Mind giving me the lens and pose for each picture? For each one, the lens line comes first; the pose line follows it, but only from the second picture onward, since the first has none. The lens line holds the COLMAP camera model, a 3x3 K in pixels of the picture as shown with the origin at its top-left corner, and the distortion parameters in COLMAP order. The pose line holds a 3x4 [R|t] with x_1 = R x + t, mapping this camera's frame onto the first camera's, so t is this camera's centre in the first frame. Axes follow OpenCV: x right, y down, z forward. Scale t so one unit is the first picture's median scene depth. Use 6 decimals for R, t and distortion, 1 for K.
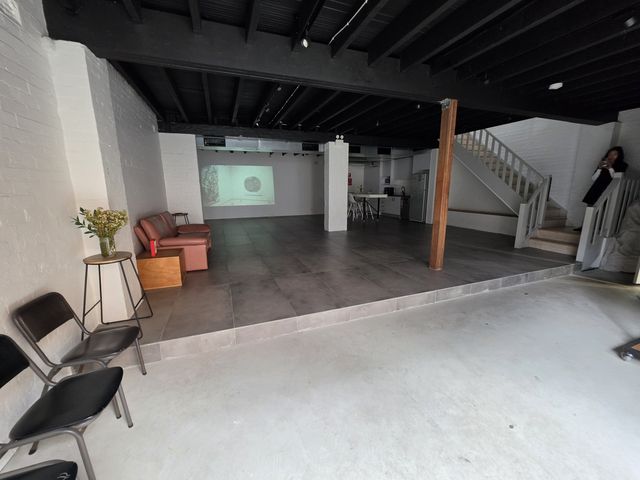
lens RADIAL K [[255.7, 0, 318.0], [0, 255.7, 236.3], [0, 0, 1]] dist [-0.002264, 0.000075]
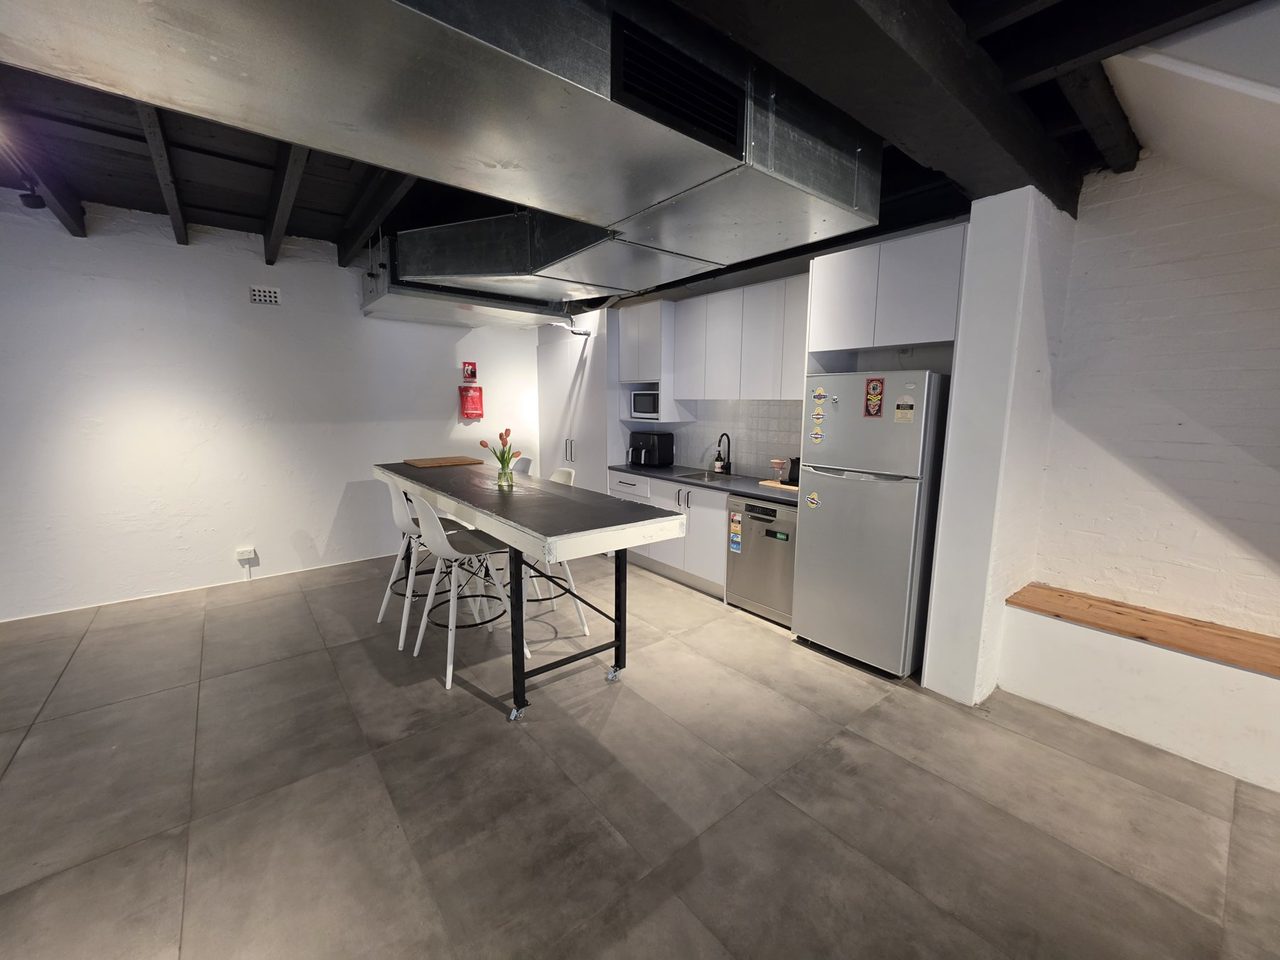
lens RADIAL K [[511.5, 0, 636.1], [0, 511.5, 472.6], [0, 0, 1]] dist [-0.002264, 0.000075]
pose [[0.950728, -0.020484, 0.309350, 0.162811], [0.034932, 0.998538, -0.041240, -0.173675], [-0.308053, 0.050014, 0.950054, 0.748533]]
